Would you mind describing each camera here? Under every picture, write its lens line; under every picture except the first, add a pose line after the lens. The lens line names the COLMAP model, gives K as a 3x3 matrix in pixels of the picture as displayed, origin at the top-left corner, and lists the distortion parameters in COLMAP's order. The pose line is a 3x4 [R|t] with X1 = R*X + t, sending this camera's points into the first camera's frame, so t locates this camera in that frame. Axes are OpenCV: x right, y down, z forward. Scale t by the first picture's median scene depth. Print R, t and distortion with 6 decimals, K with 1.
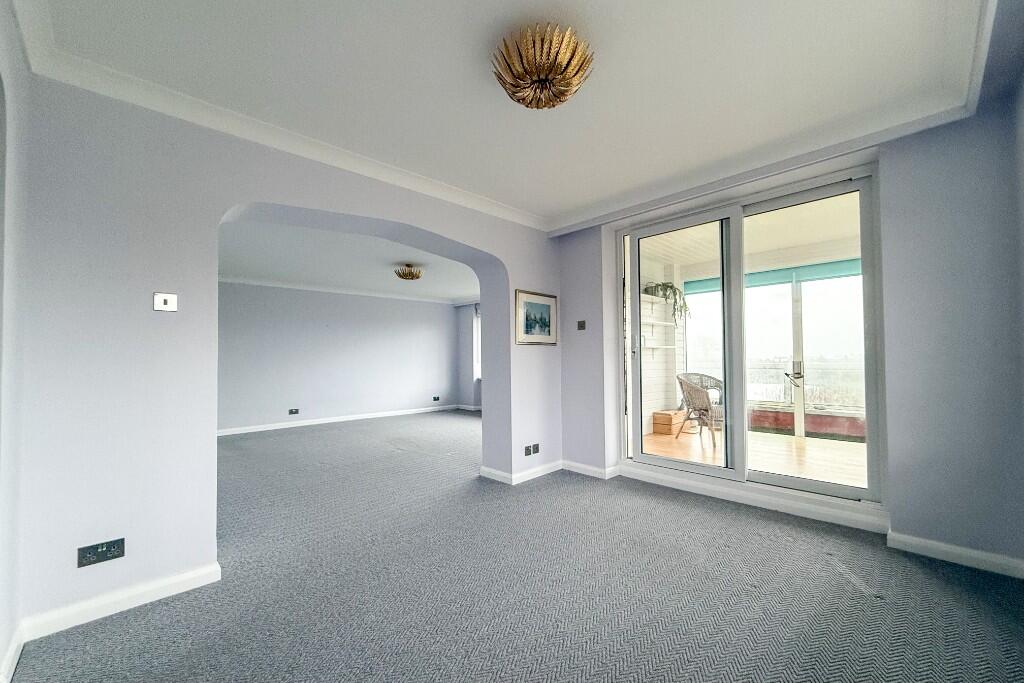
lens RADIAL K [[411.9, 0, 509.0], [0, 411.9, 346.4], [0, 0, 1]] dist [0.000532, 0.000053]
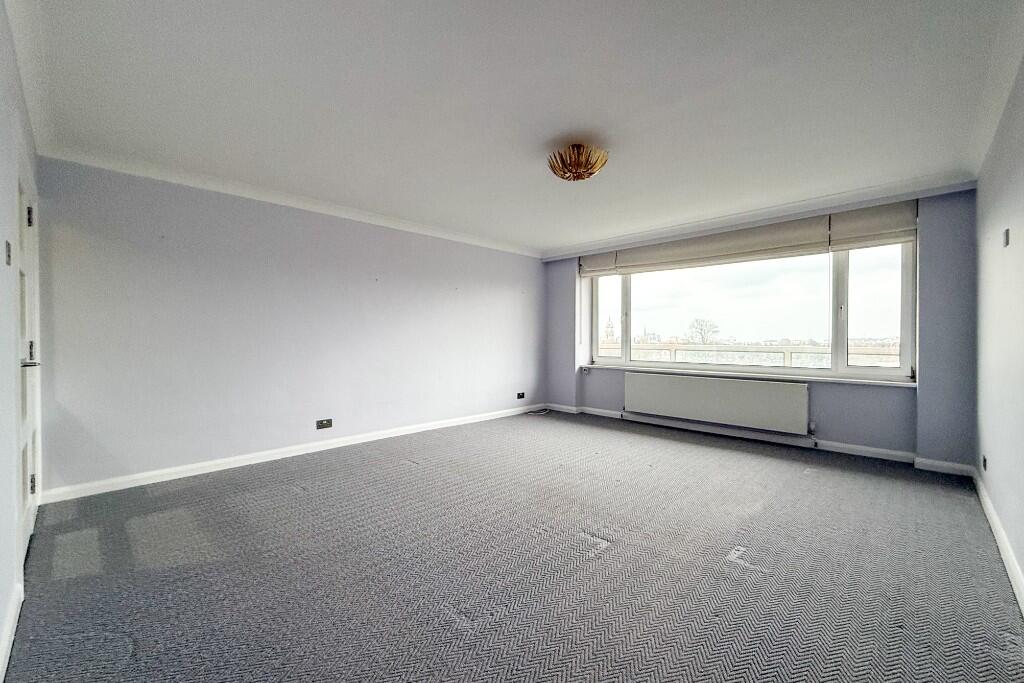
lens RADIAL K [[411.9, 0, 512.7], [0, 411.9, 347.7], [0, 0, 1]] dist [0.000532, 0.000053]
pose [[0.999389, 0.012512, 0.032643, -0.486274], [-0.014173, 0.998590, 0.051149, 0.028375], [-0.031957, -0.051580, 0.998157, 0.726933]]
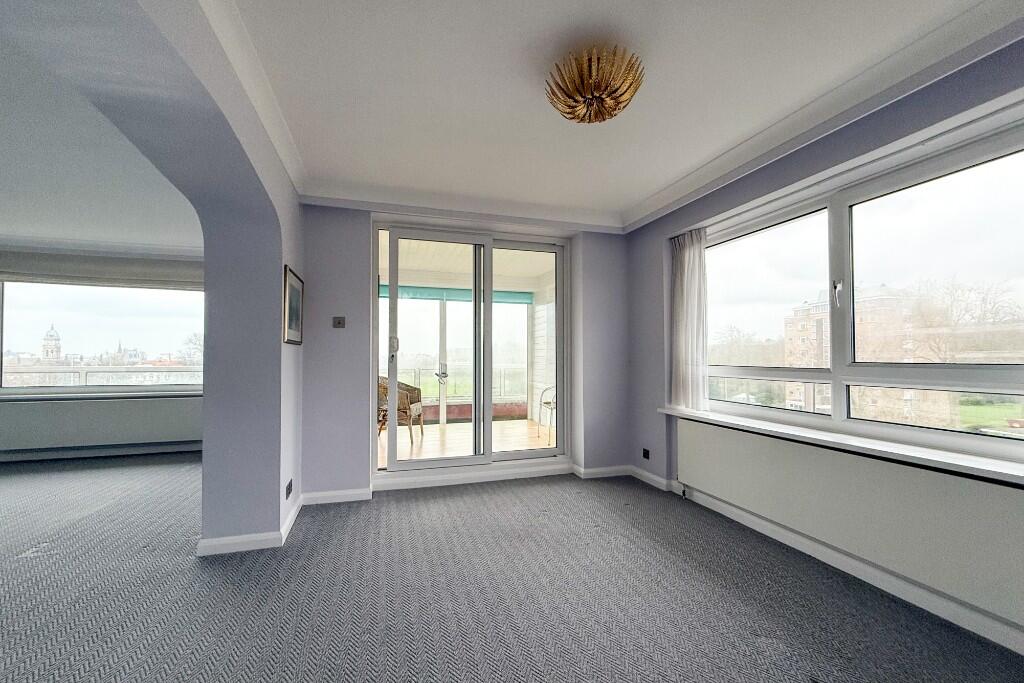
lens RADIAL K [[411.9, 0, 508.2], [0, 411.9, 345.5], [0, 0, 1]] dist [0.000532, 0.000053]
pose [[0.449739, 0.034264, 0.892503, -0.419841], [-0.030991, 0.999261, -0.022745, 0.003665], [-0.892622, -0.017430, 0.450468, 0.333511]]
